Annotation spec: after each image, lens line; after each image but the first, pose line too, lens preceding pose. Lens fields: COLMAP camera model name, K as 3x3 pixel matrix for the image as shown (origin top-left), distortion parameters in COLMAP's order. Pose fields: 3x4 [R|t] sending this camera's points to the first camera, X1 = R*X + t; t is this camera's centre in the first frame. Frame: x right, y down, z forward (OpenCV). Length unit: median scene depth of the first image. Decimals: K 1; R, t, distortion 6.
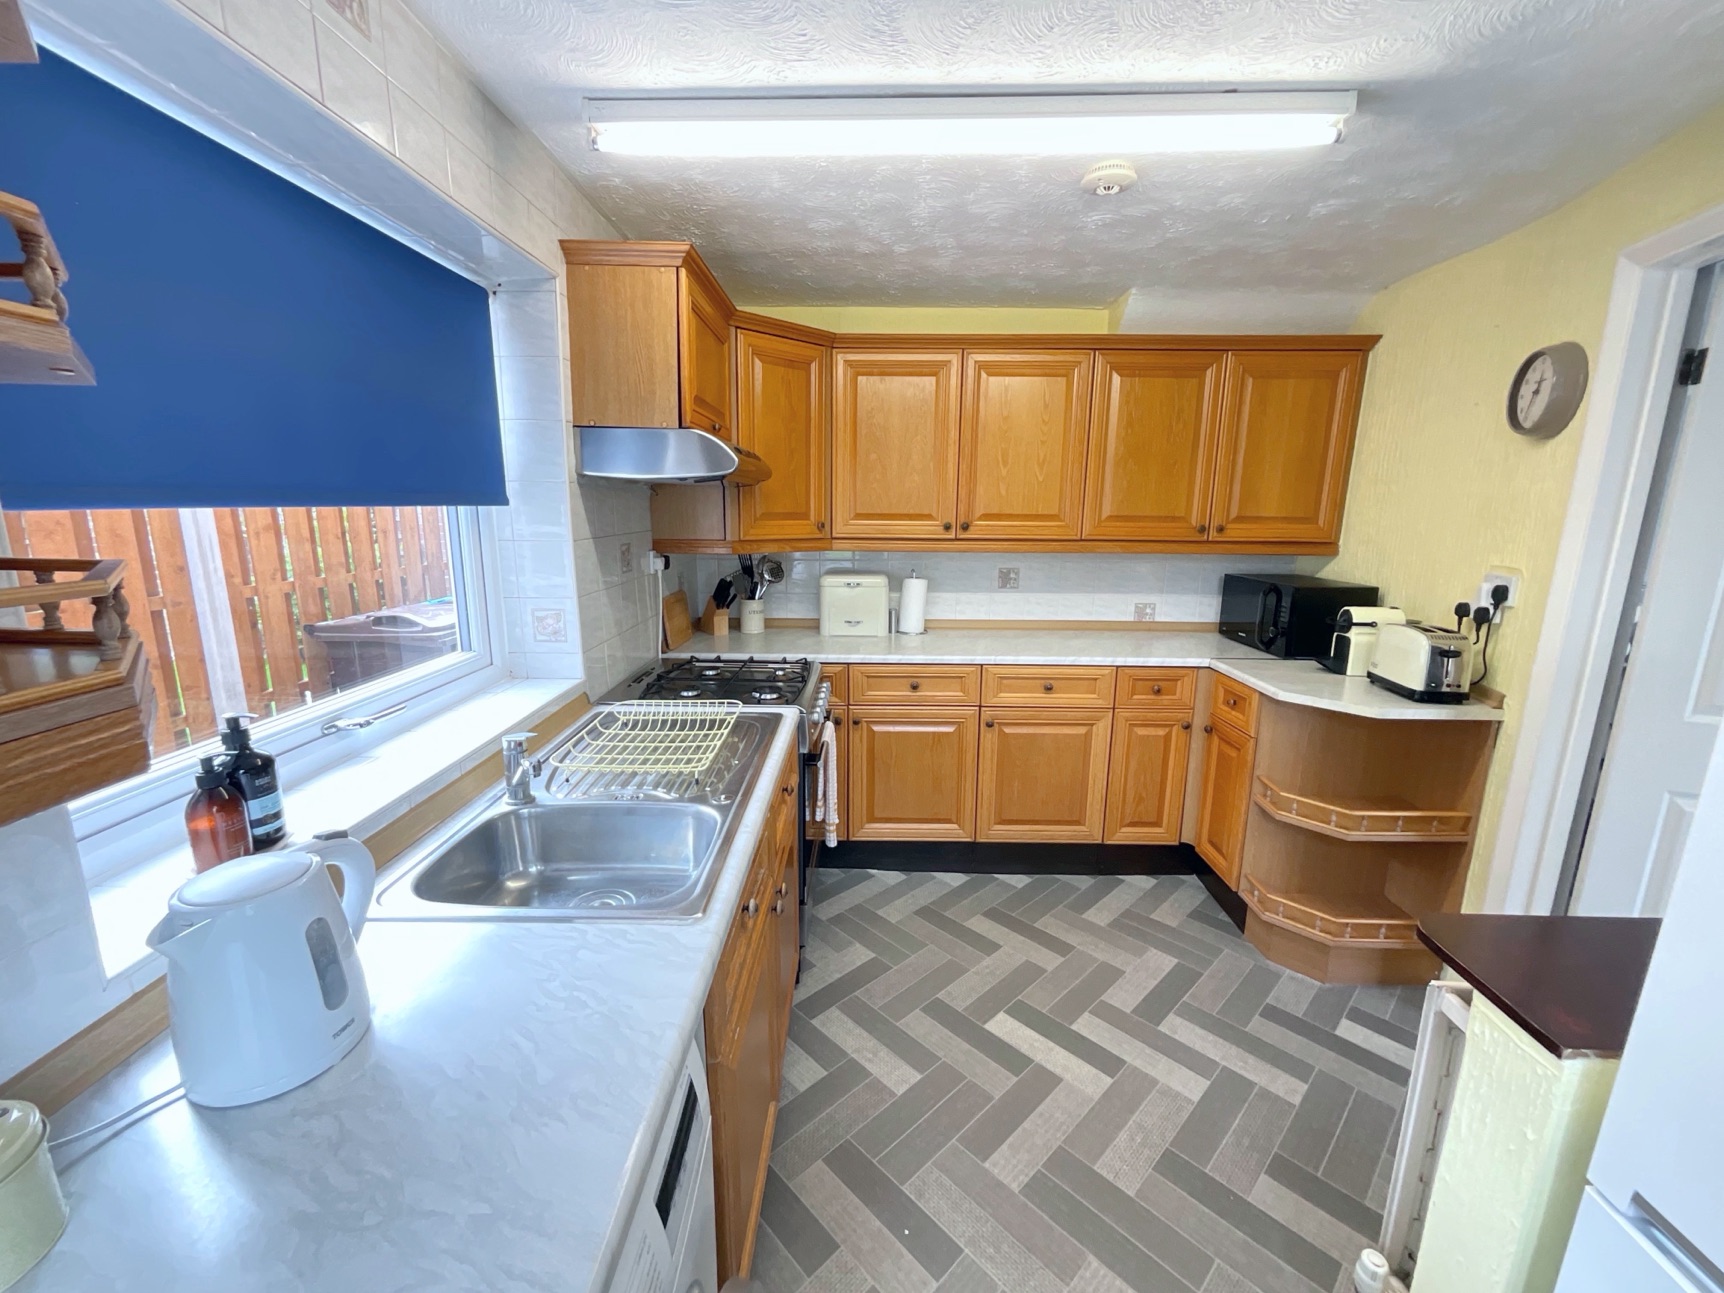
lens RADIAL K [[698.7, 0, 865.0], [0, 698.7, 645.2], [0, 0, 1]] dist [-0.003529, 0.000333]
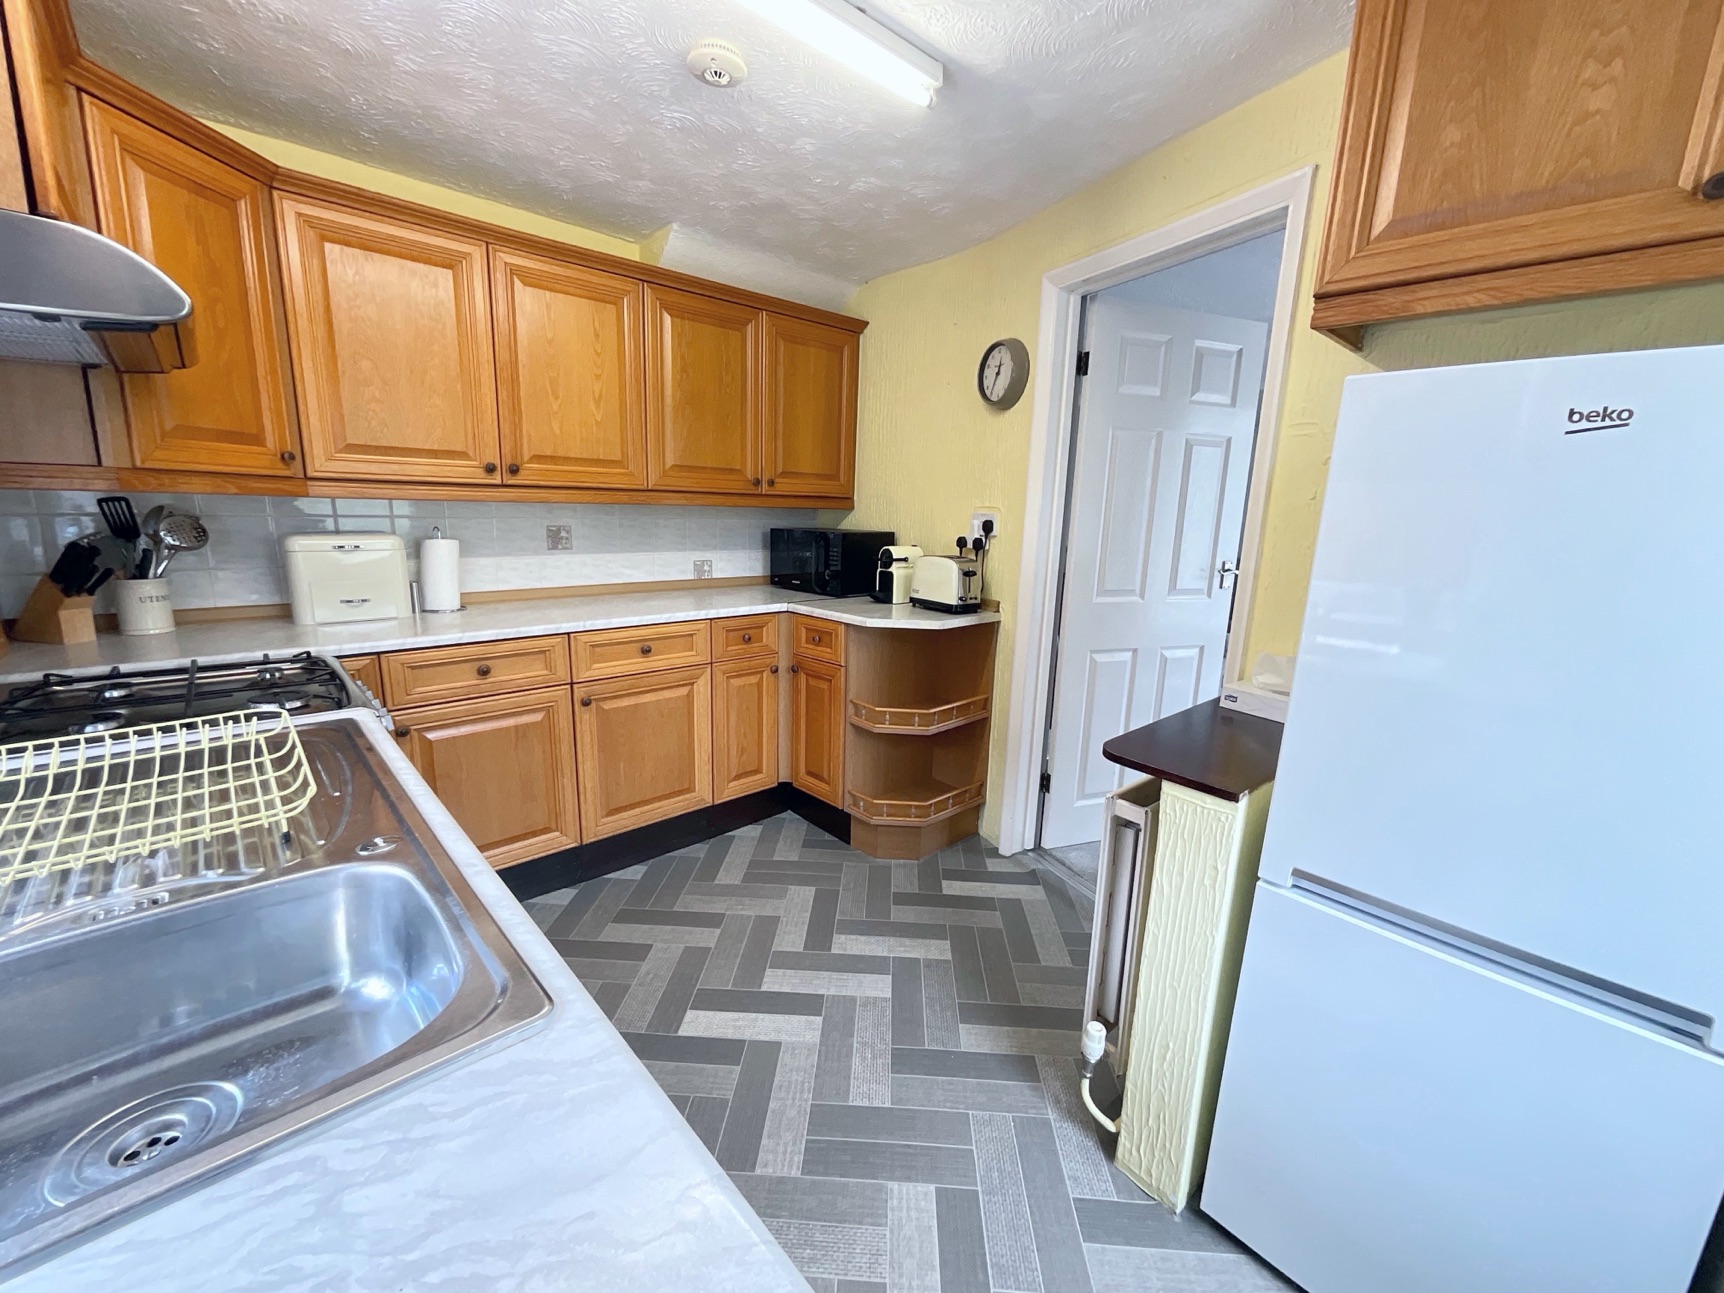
lens RADIAL K [[698.7, 0, 864.2], [0, 698.7, 643.5], [0, 0, 1]] dist [-0.003529, 0.000333]
pose [[0.722630, -0.122889, 0.680224, -0.160459], [0.117056, 0.991613, 0.054790, 0.038923], [-0.681252, 0.040031, 0.730954, 0.163047]]
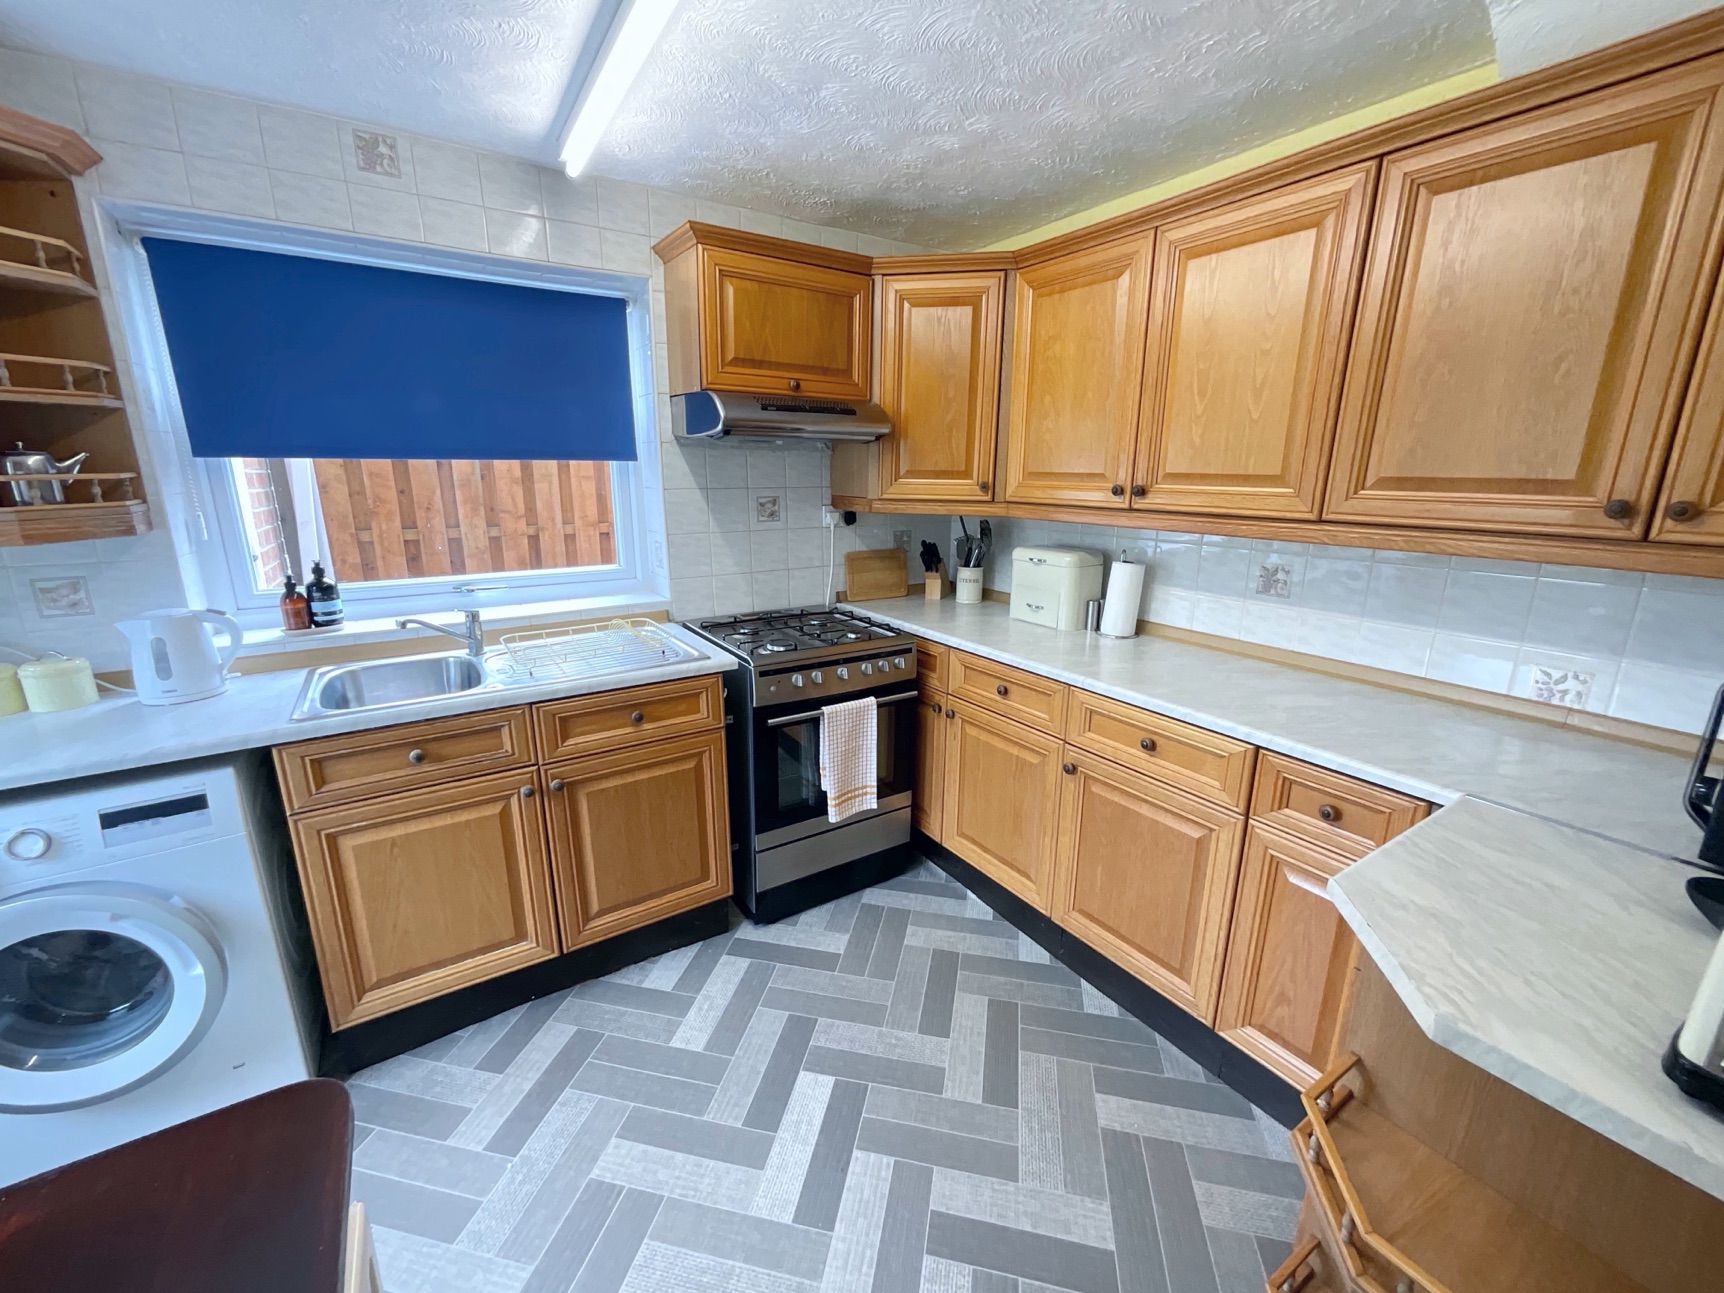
lens RADIAL K [[698.7, 0, 865.8], [0, 698.7, 644.7], [0, 0, 1]] dist [-0.003529, 0.000333]
pose [[0.561142, 0.199220, -0.803387, 0.673345], [-0.168440, 0.977778, 0.124814, -0.072343], [0.810400, 0.065284, 0.582229, 0.448382]]
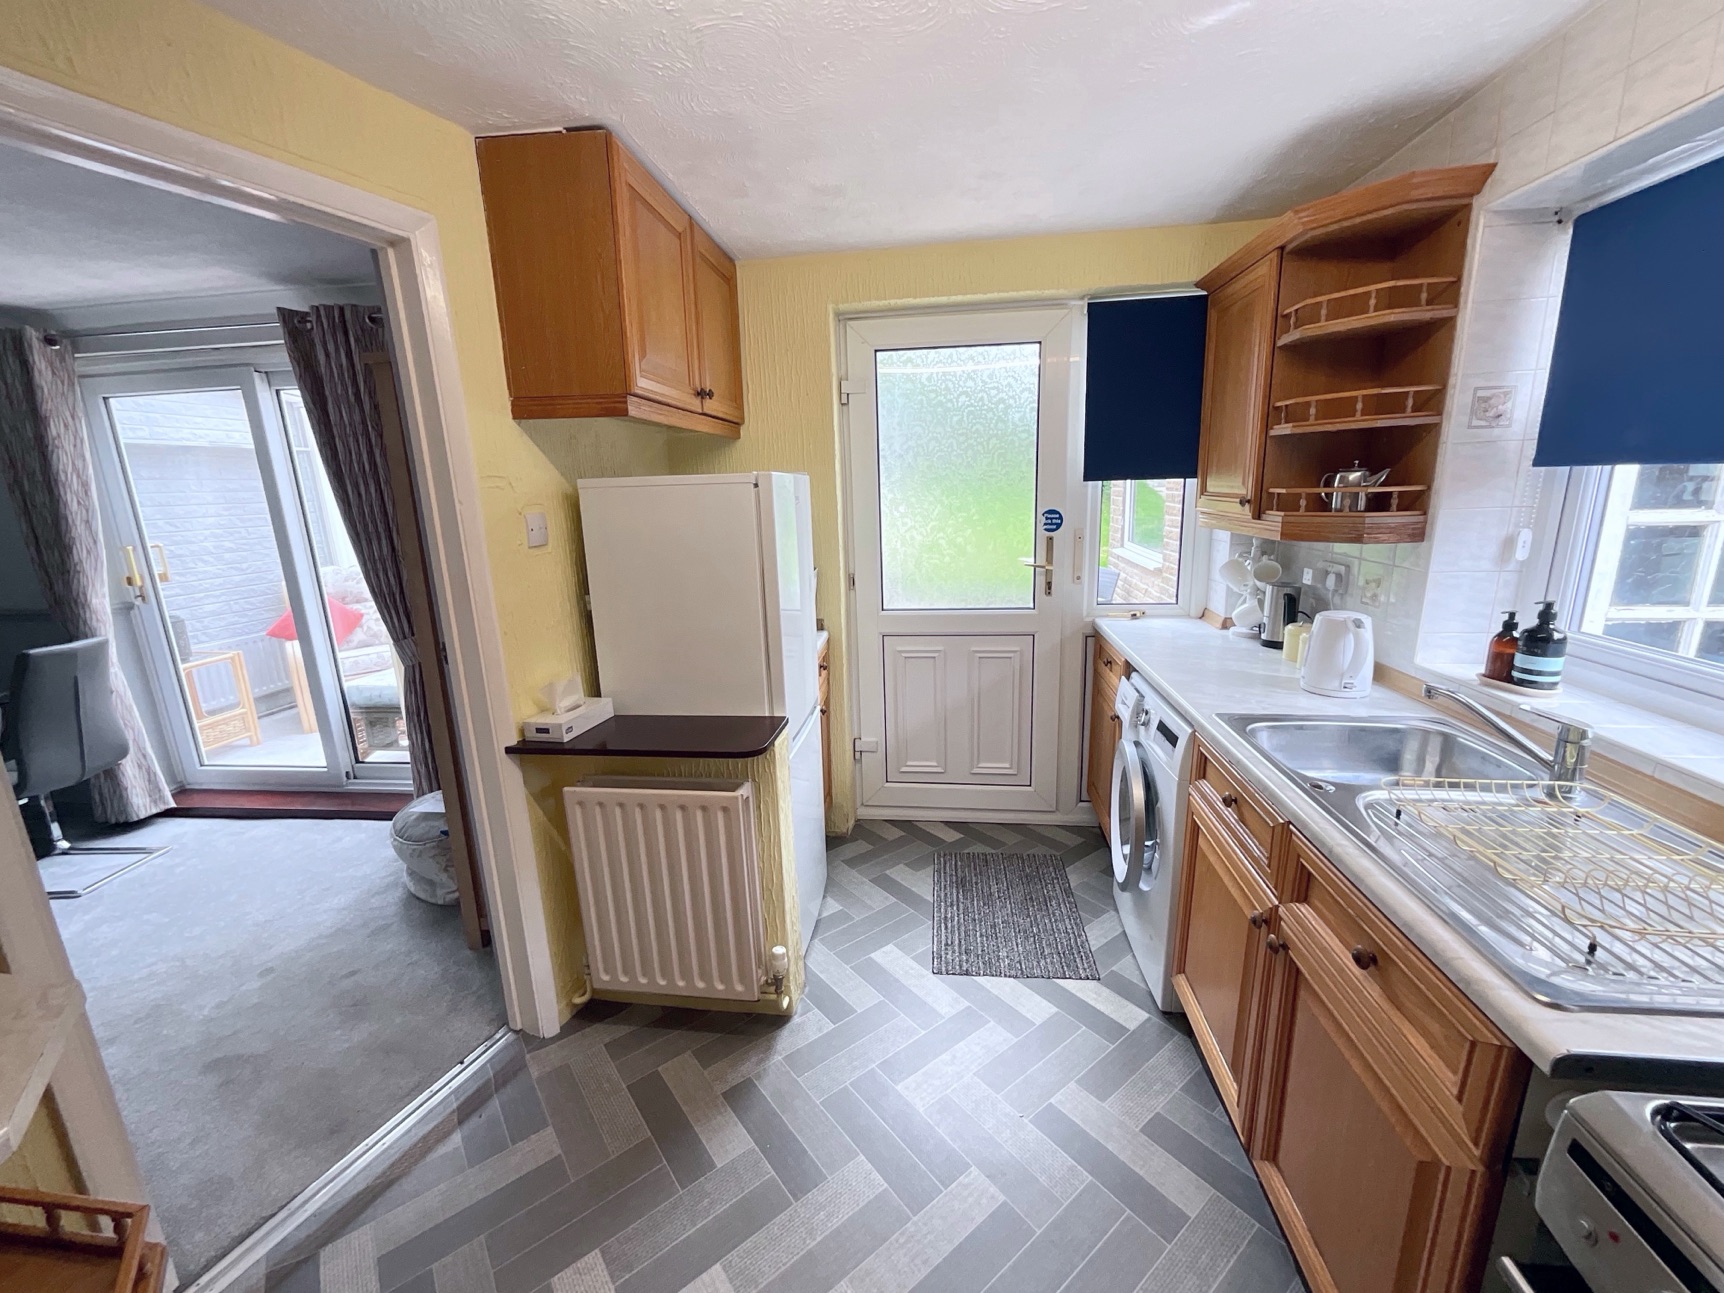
lens RADIAL K [[698.7, 0, 859.6], [0, 698.7, 652.8], [0, 0, 1]] dist [-0.003529, 0.000333]
pose [[-0.993782, -0.009854, 0.110907, 0.175095], [0.038388, 0.904682, 0.424355, -0.201116], [-0.104517, 0.425974, -0.898678, 1.026313]]
